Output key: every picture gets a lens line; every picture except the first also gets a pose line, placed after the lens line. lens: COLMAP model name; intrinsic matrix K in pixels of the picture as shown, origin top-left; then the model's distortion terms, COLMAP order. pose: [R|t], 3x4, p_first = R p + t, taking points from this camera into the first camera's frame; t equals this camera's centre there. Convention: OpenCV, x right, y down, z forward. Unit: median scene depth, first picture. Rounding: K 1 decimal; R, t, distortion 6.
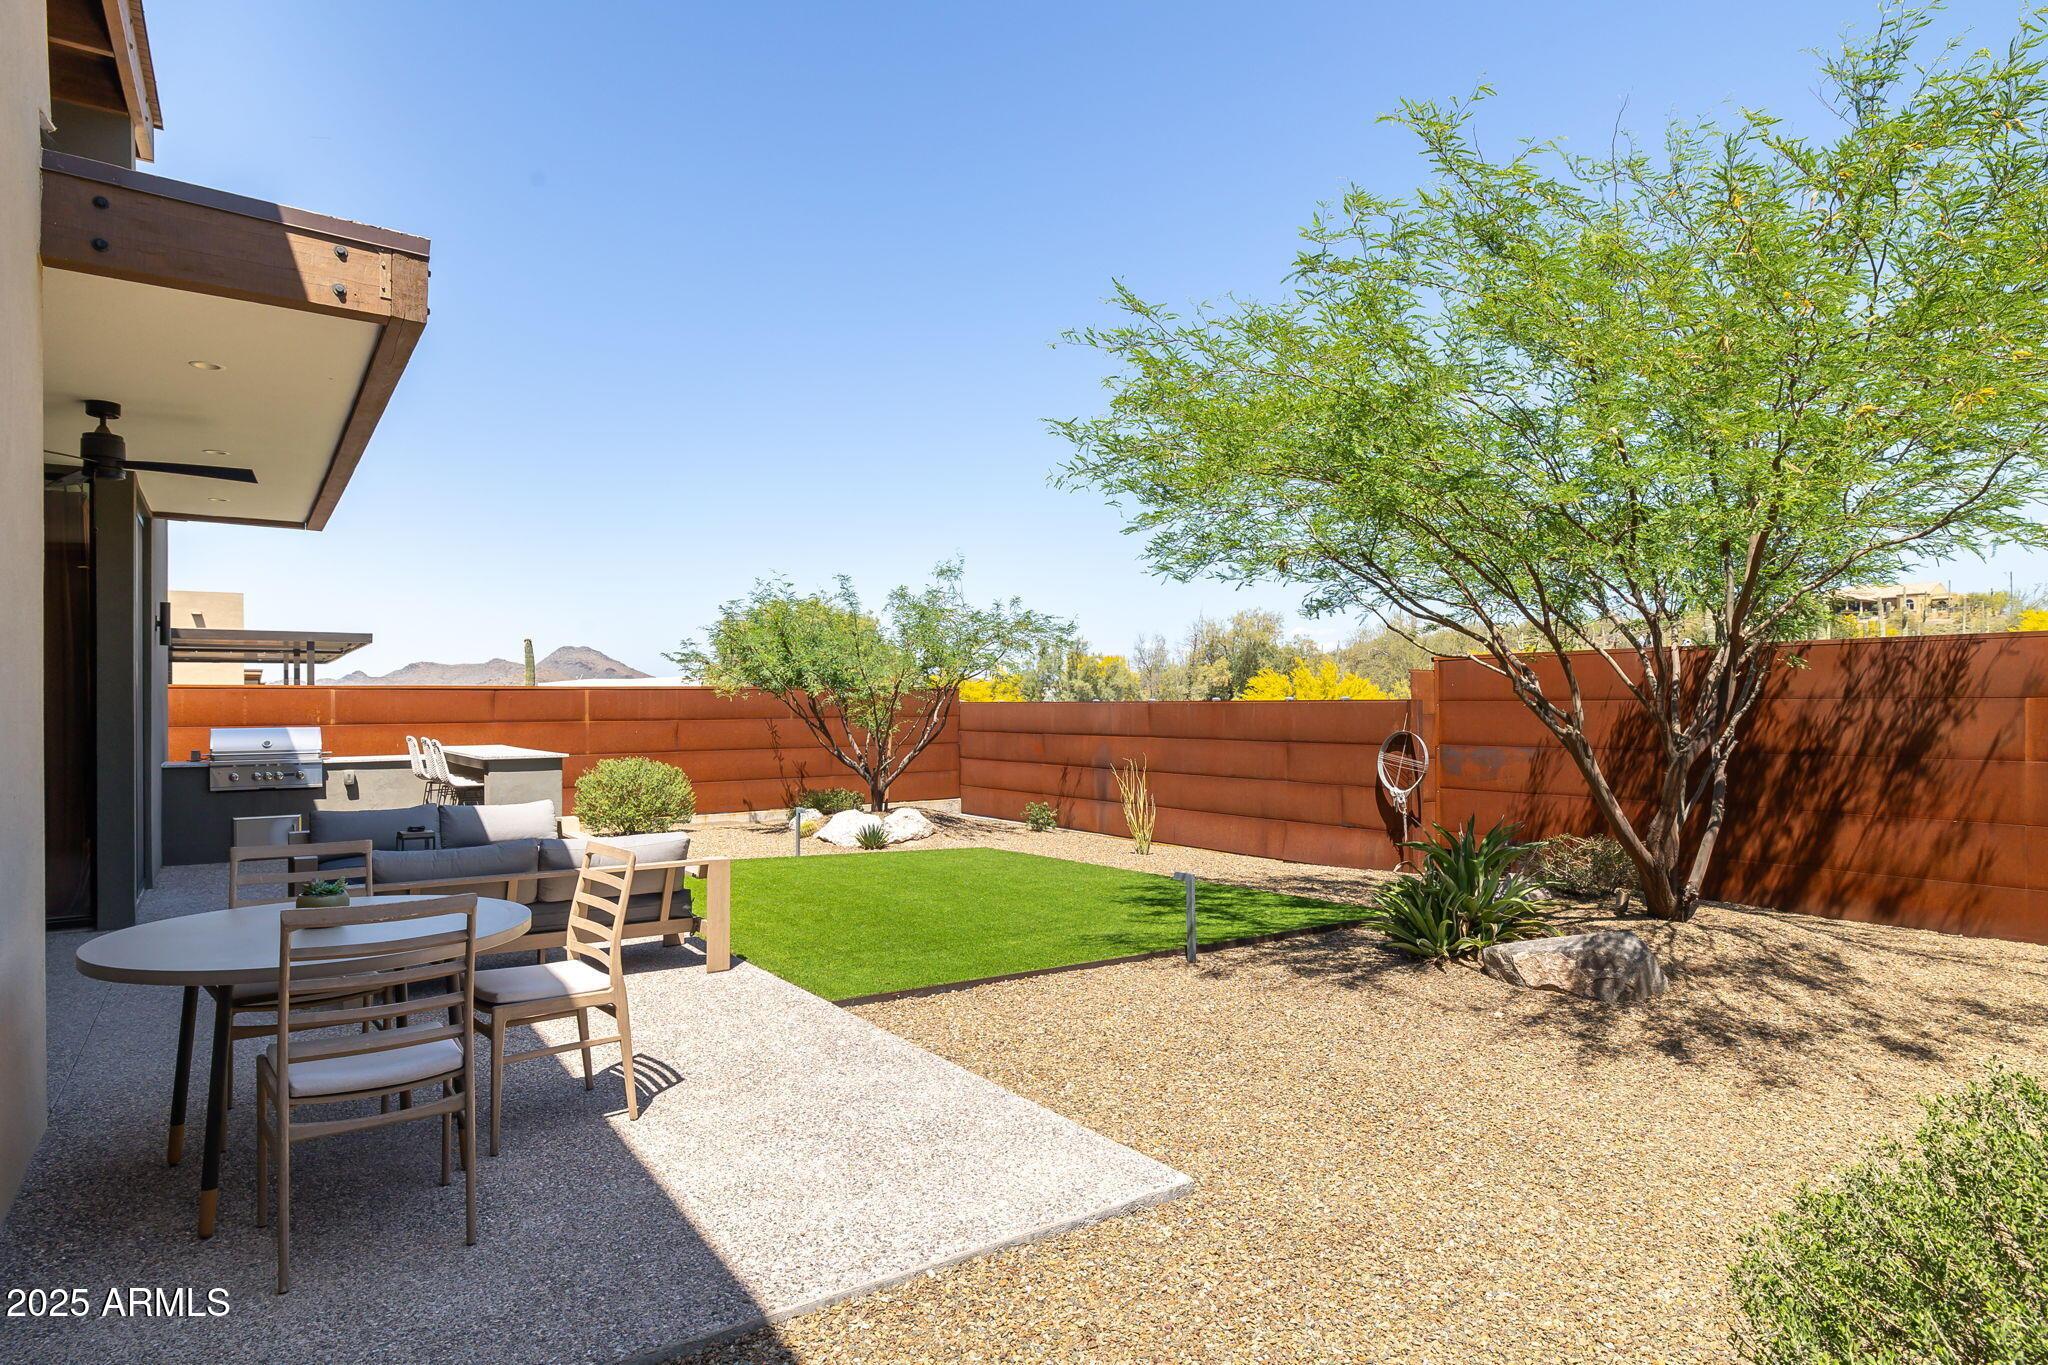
lens RADIAL K [[1165.6, 0, 1024.0], [0, 1165.6, 682.5], [0, 0, 1]] dist [0.003417, 0.000697]
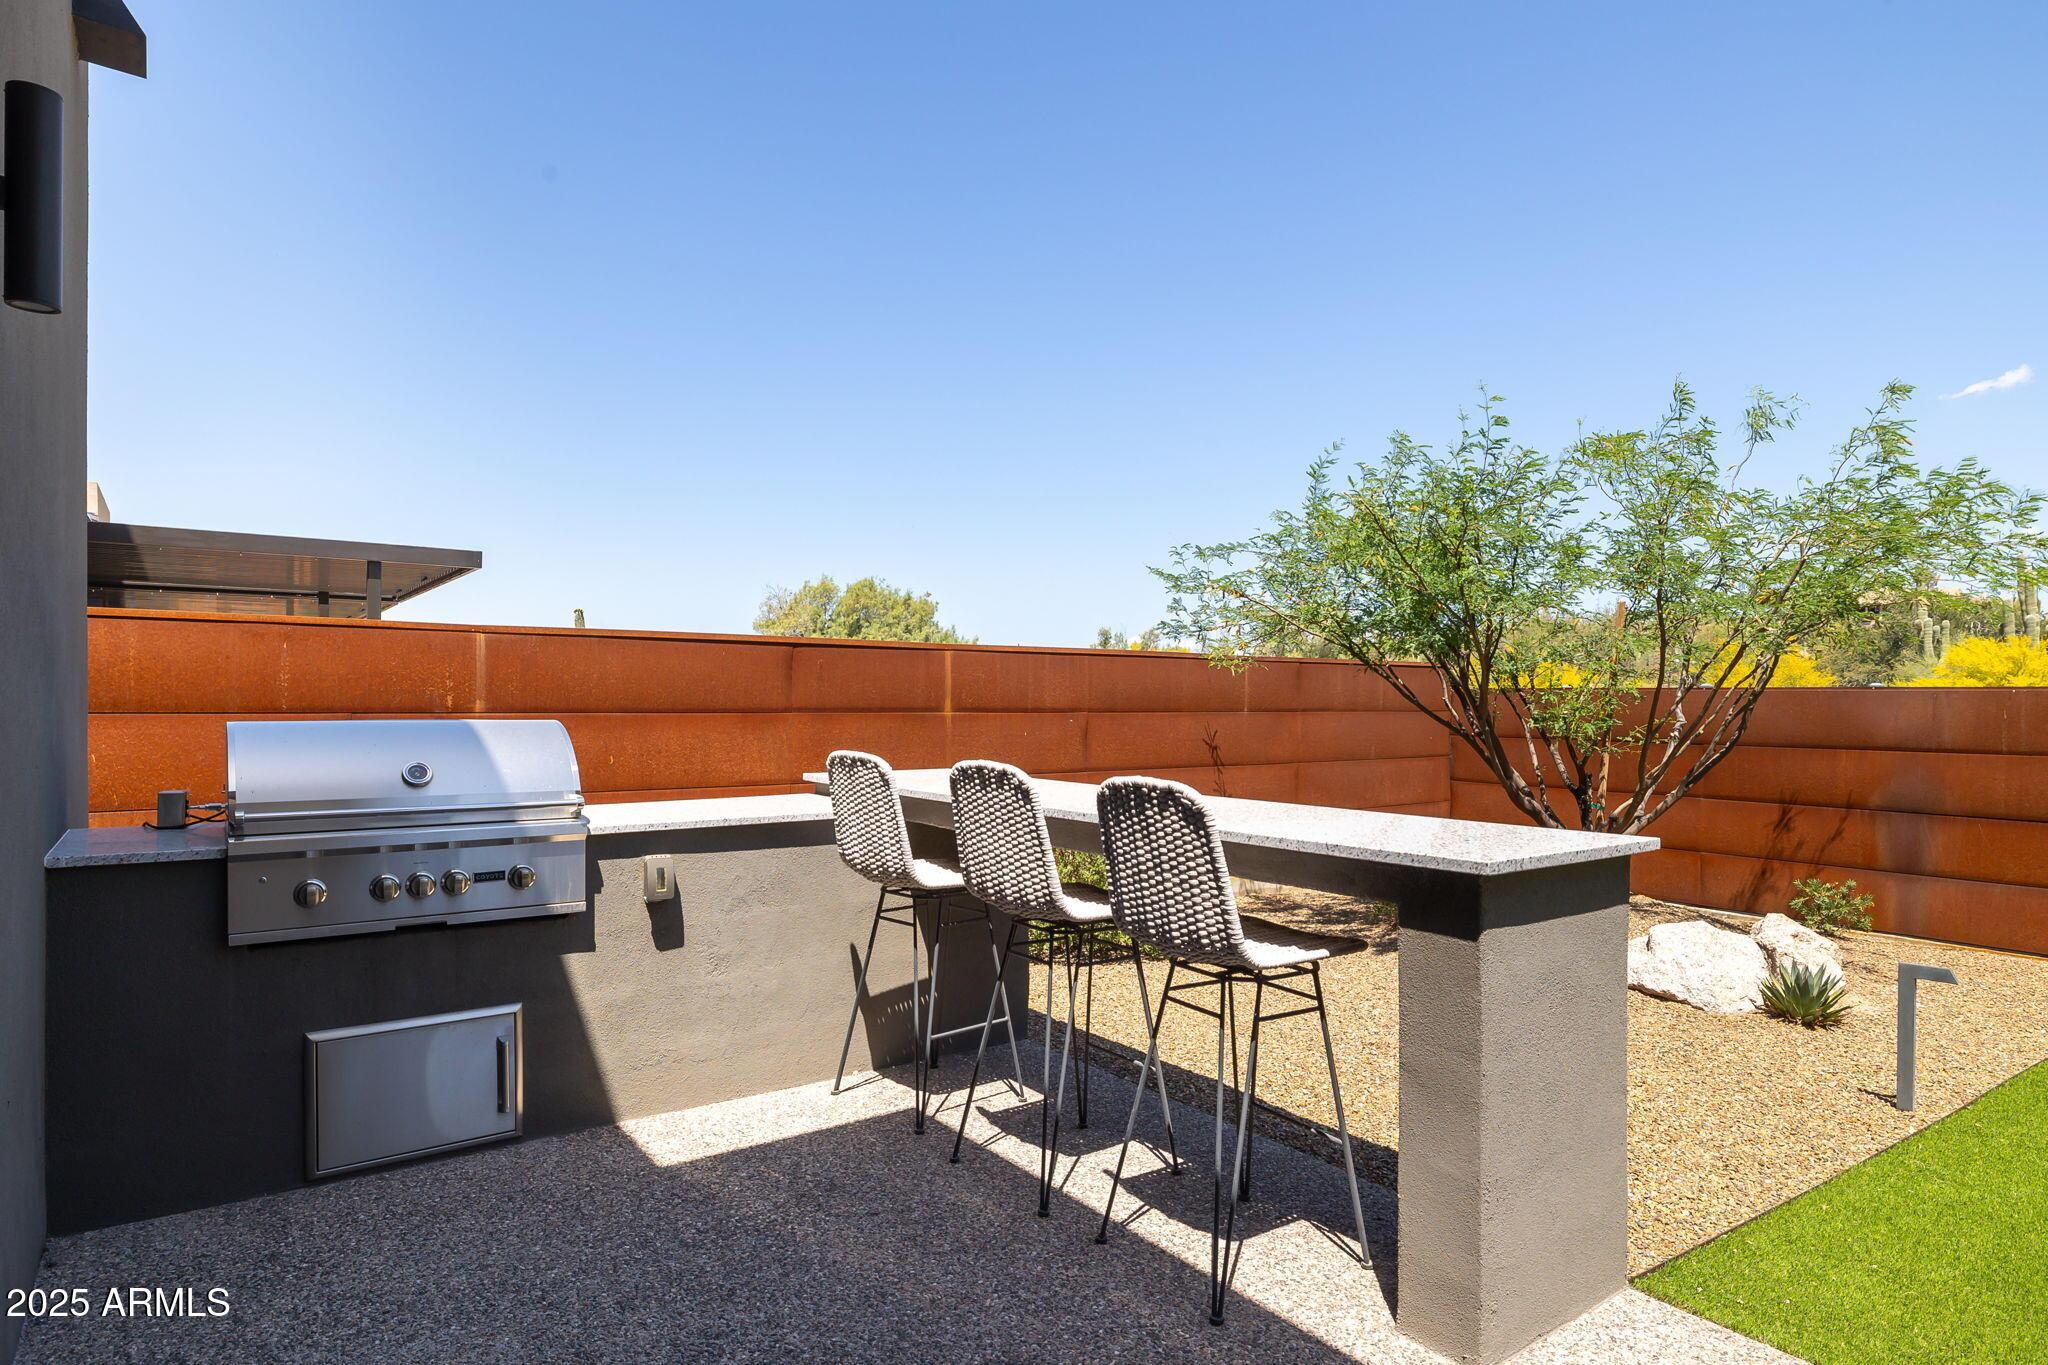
lens RADIAL K [[1165.6, 0, 1024.0], [0, 1165.6, 682.5], [0, 0, 1]] dist [0.003417, 0.000697]
pose [[0.999627, 0.013407, 0.023801, -0.487589], [-0.013468, 0.999906, 0.002377, 0.025418], [-0.023767, -0.002696, 0.999714, 0.680152]]
